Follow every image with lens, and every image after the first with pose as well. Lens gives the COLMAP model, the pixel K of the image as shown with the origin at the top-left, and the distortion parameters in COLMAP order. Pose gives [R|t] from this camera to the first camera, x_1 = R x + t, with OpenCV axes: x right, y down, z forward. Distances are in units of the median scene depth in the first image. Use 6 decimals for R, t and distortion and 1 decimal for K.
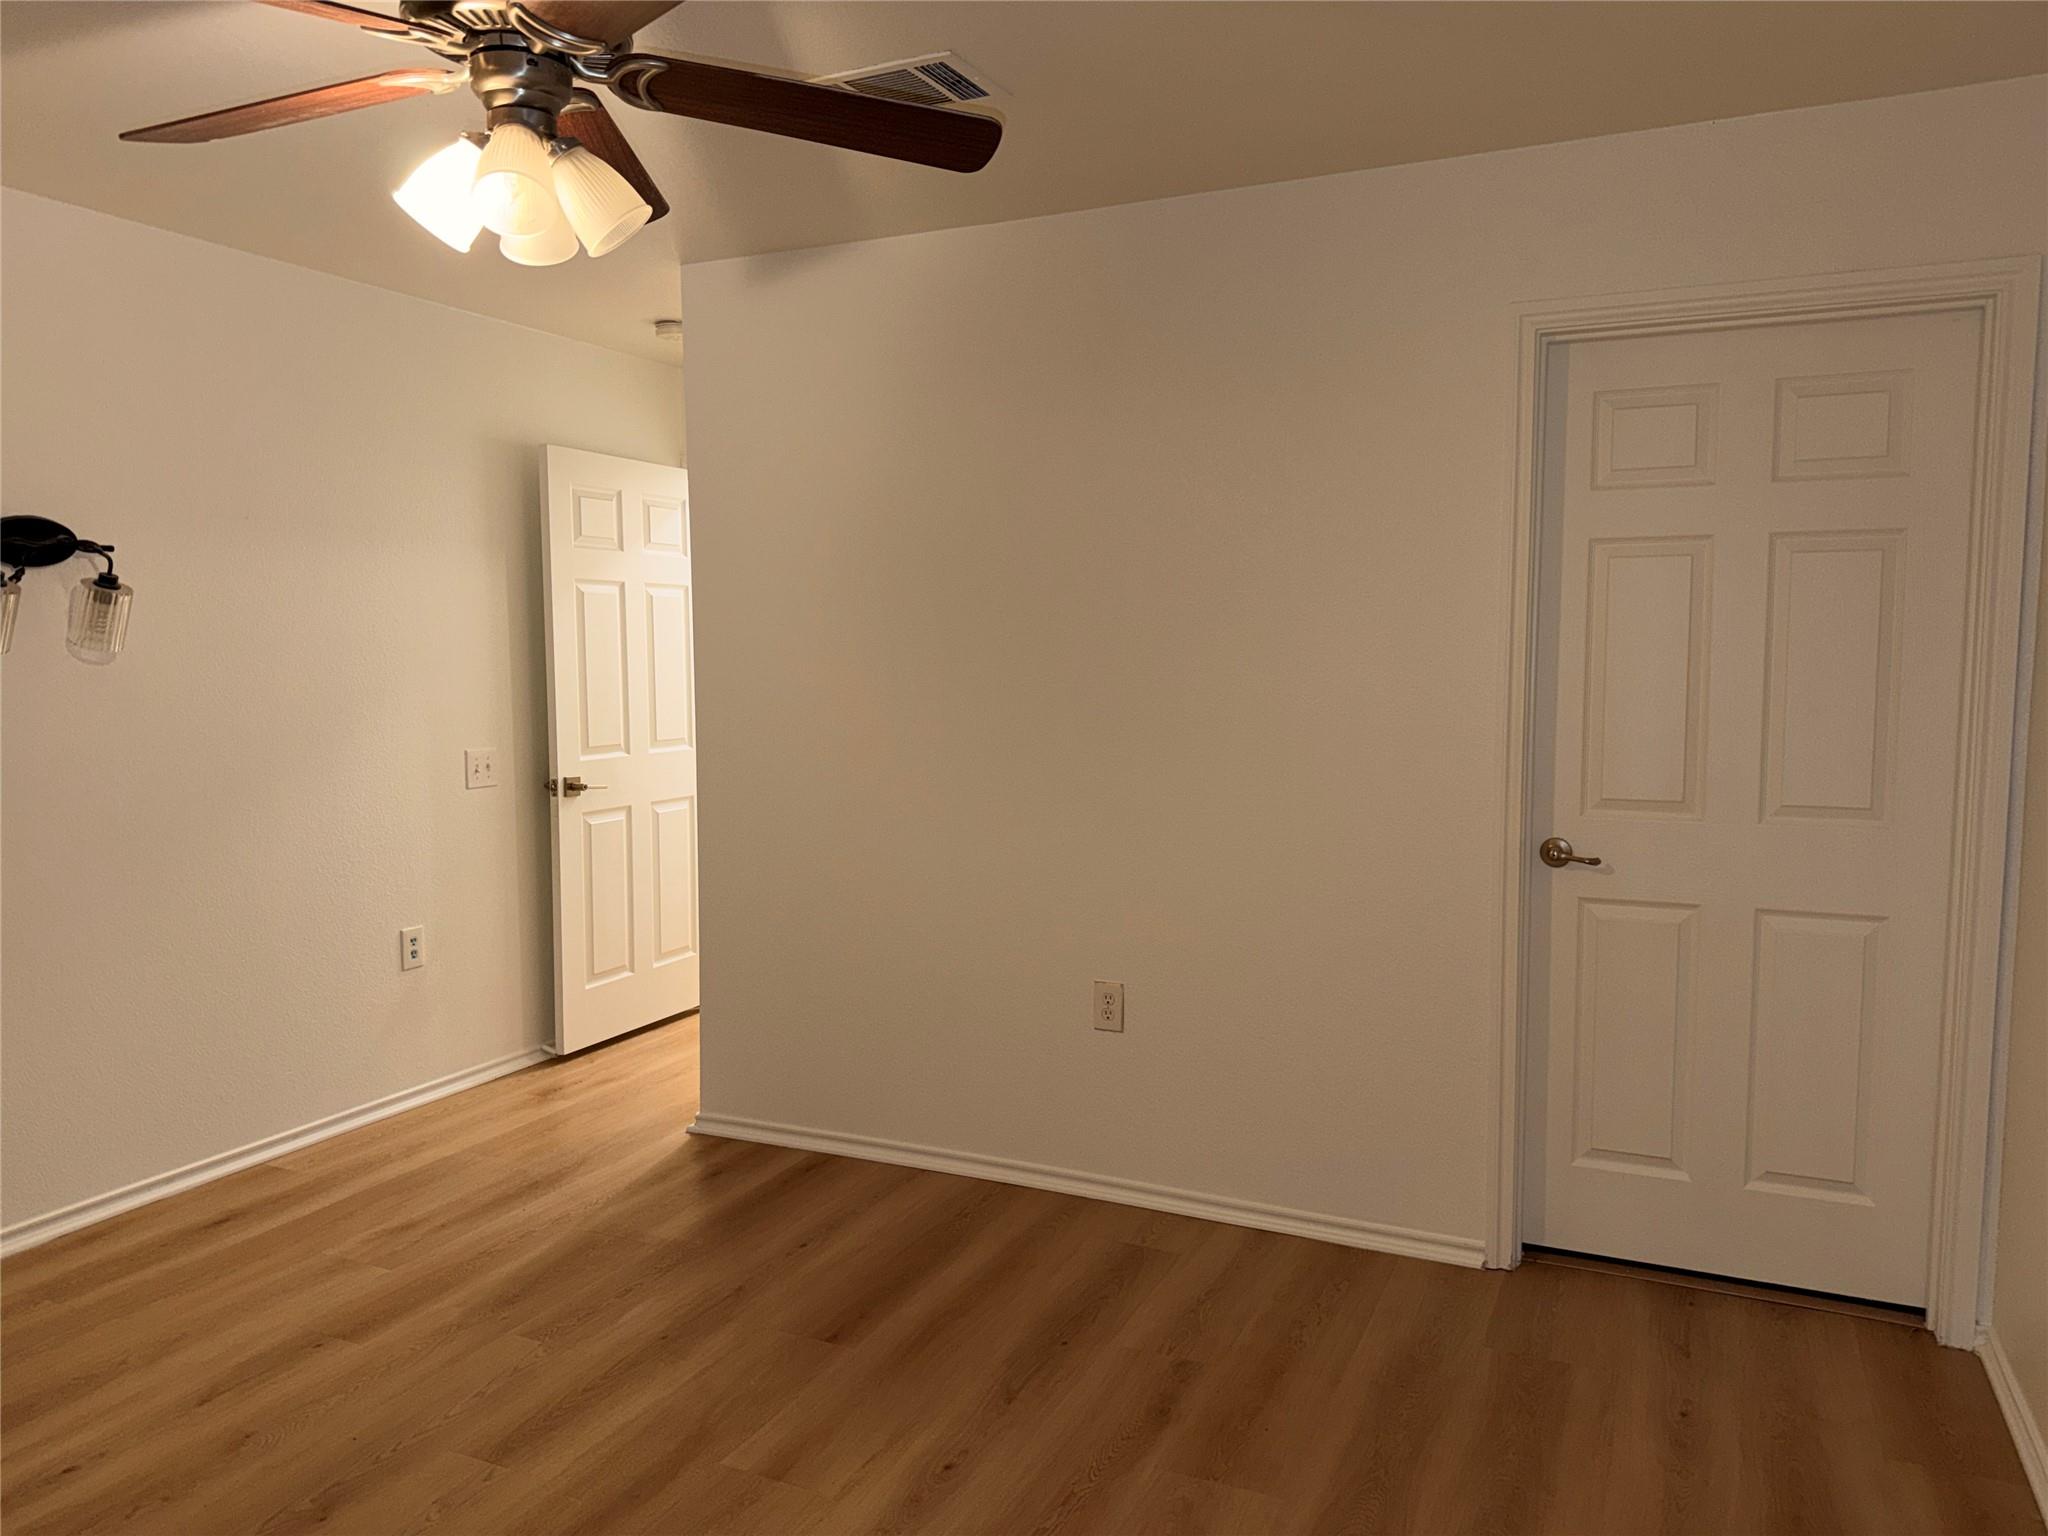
lens RADIAL K [[1427.5, 0, 1022.4], [0, 1427.5, 760.9], [0, 0, 1]] dist [0.031109, -0.050386]
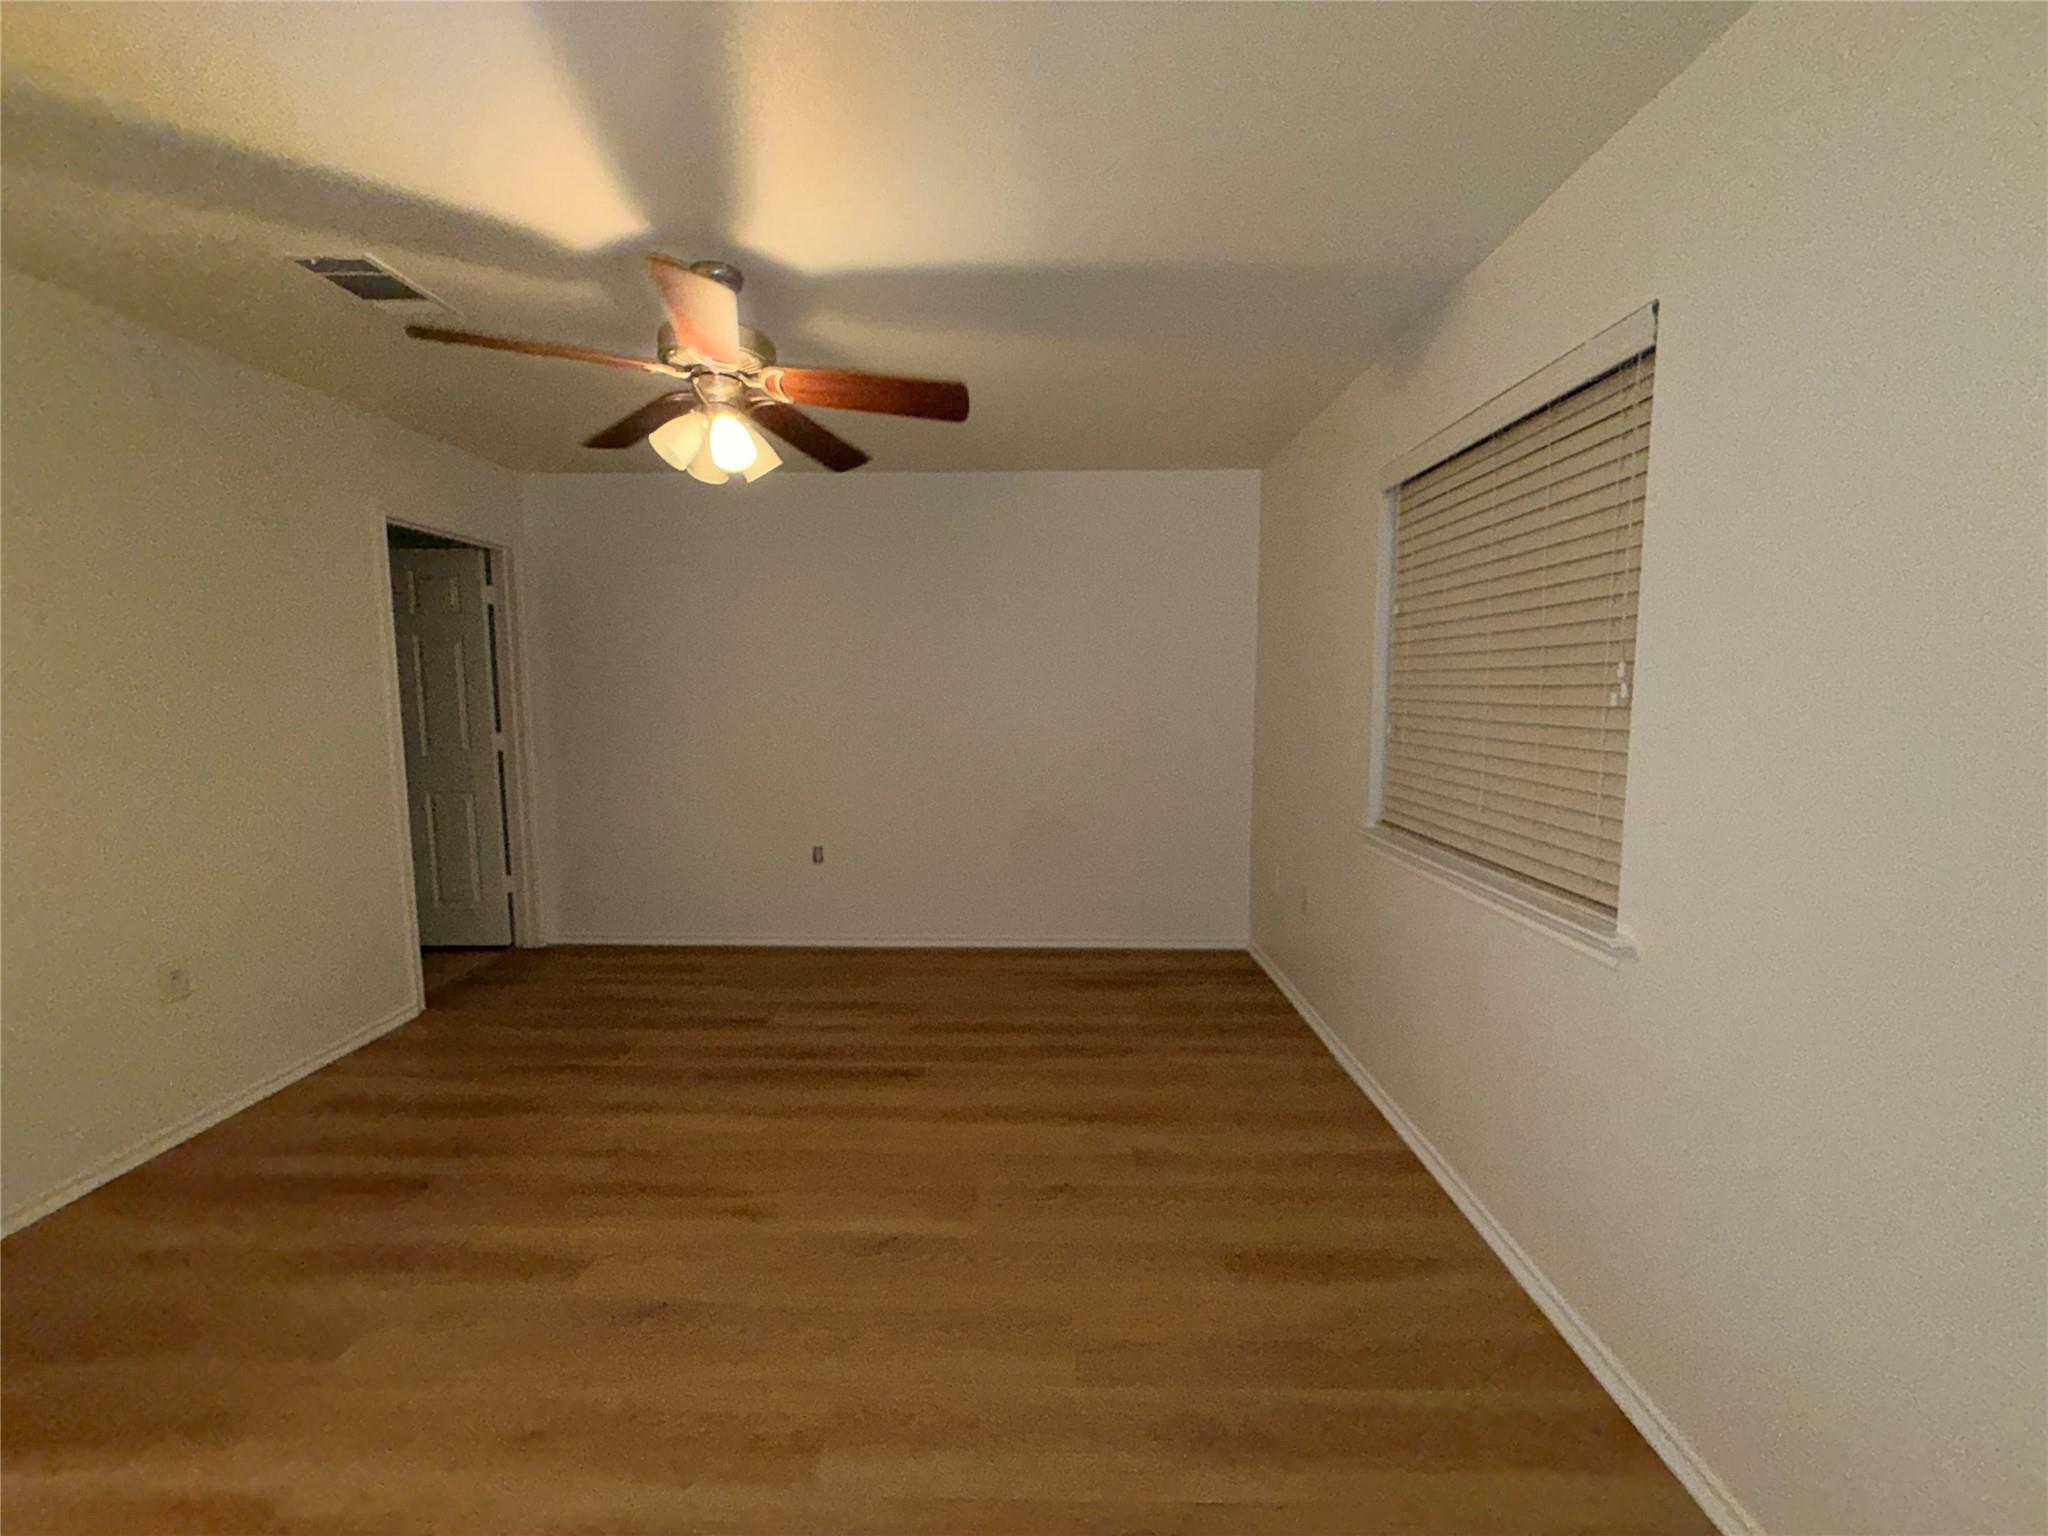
lens RADIAL K [[825.7, 0, 1024.0], [0, 825.7, 768.0], [0, 0, 1]] dist [-0.002840, -0.000213]
pose [[-0.402607, -0.096003, 0.910325, -0.770955], [0.070264, 0.988310, 0.135302, -0.042048], [-0.912672, 0.118437, -0.391155, 0.548448]]
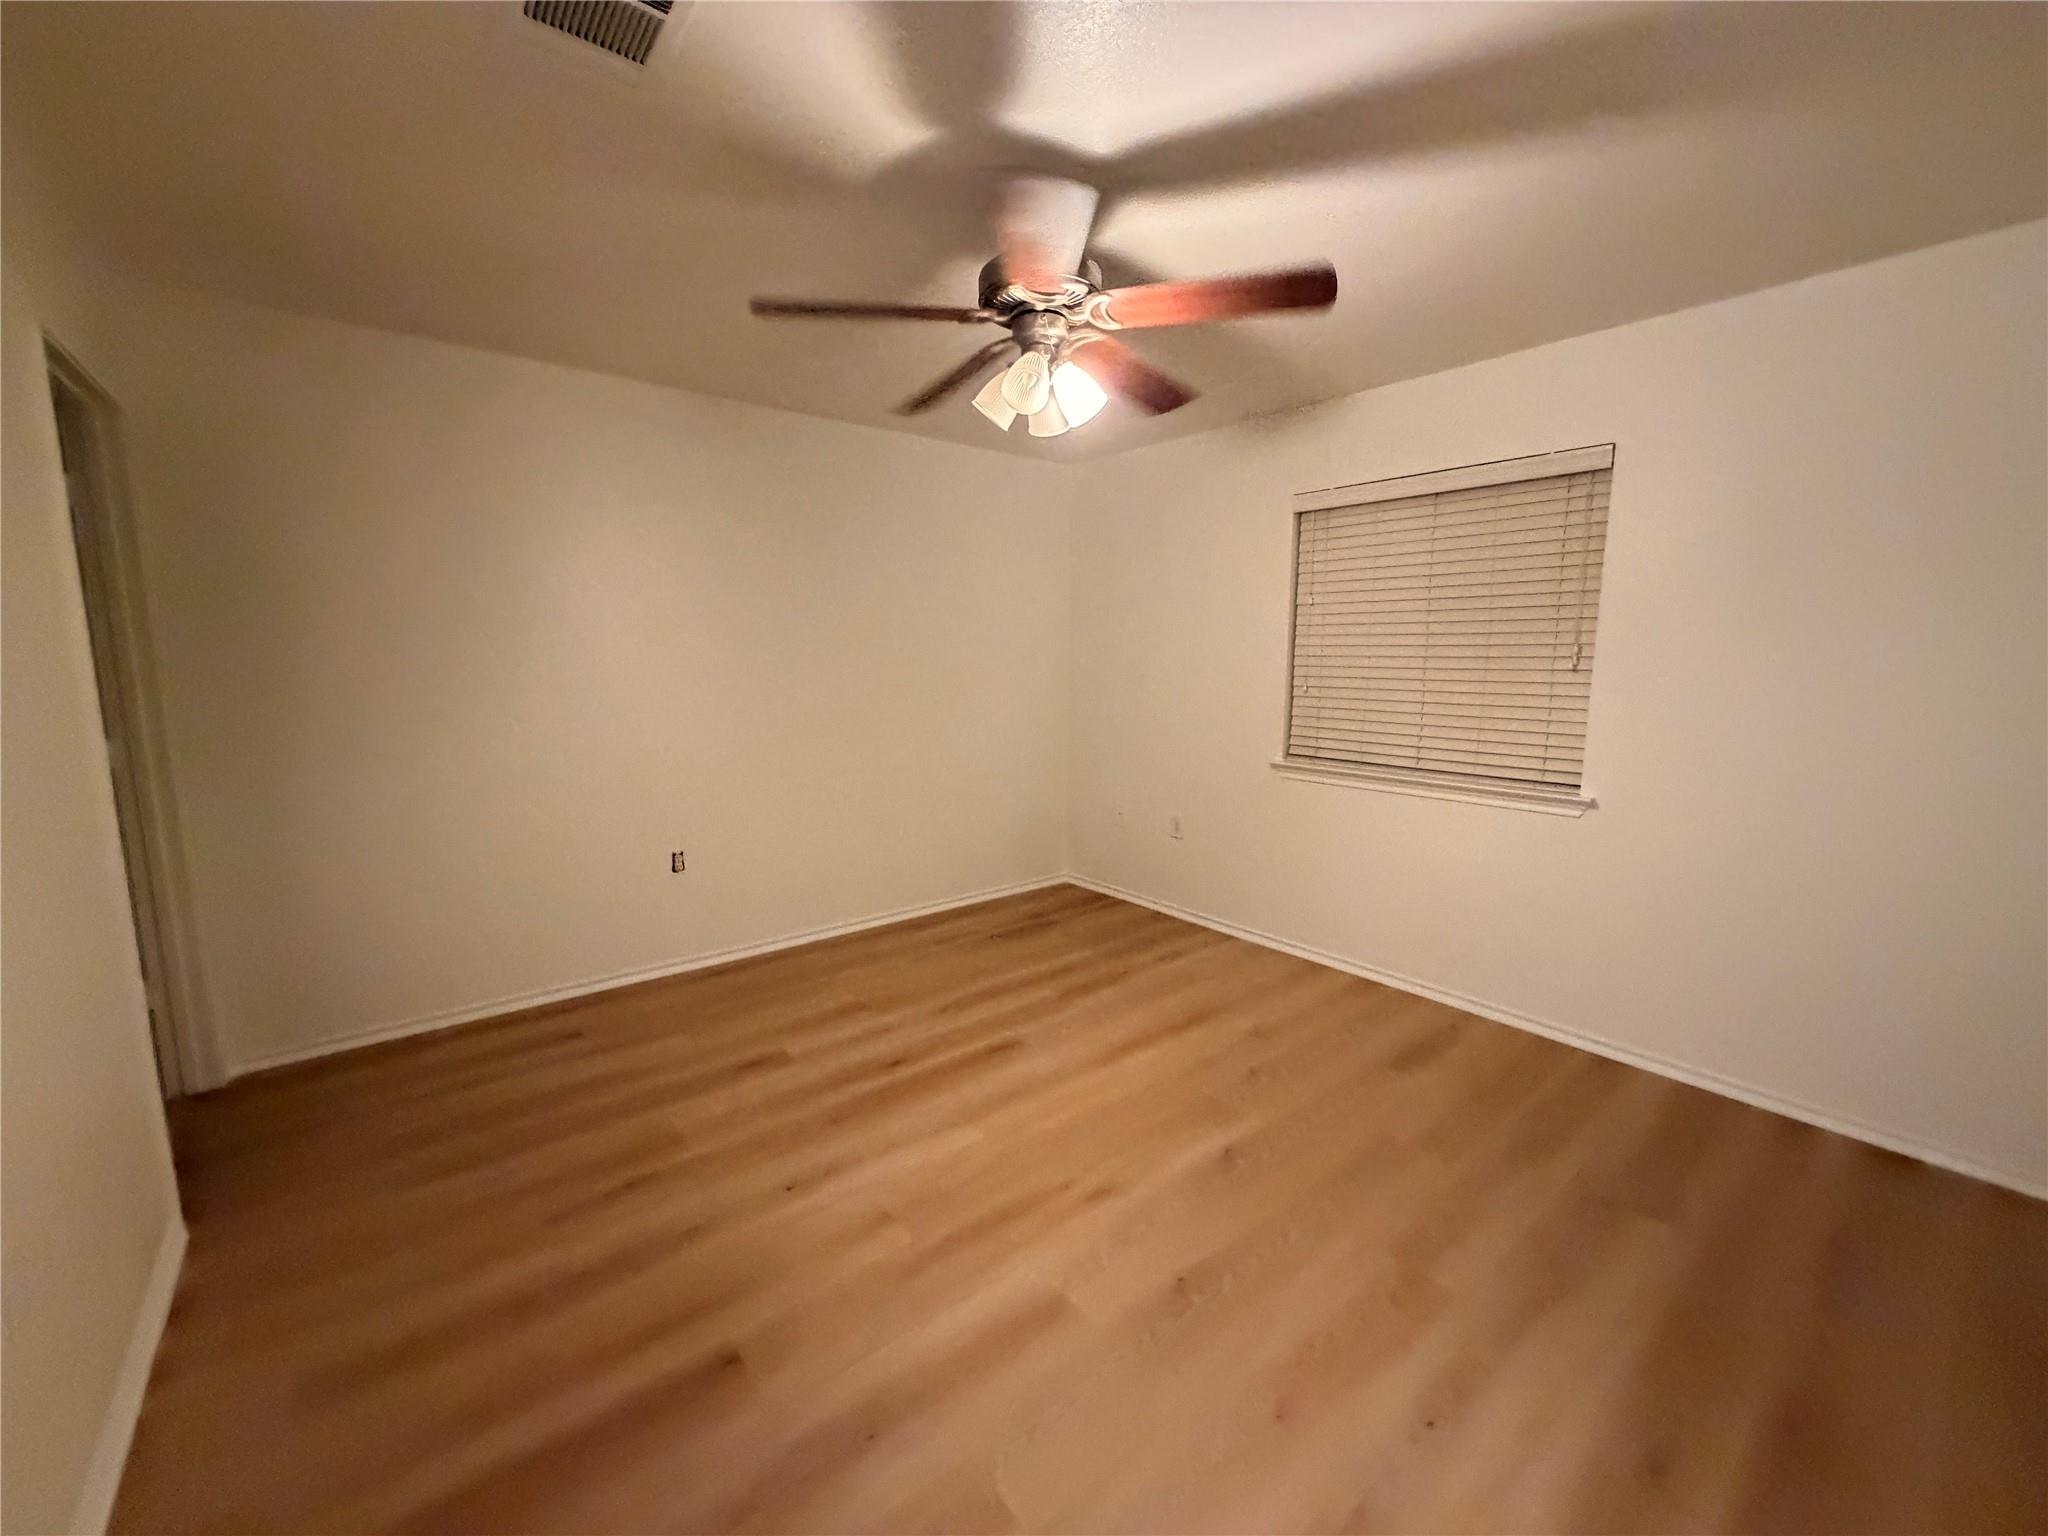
lens RADIAL K [[820.3, 0, 1020.8], [0, 820.3, 758.1], [0, 0, 1]] dist [0.003748, 0.000199]
pose [[-0.899079, -0.062718, 0.433271, -0.389515], [0.027698, 0.979553, 0.199272, -0.077465], [-0.436909, 0.191162, -0.878958, 0.983686]]
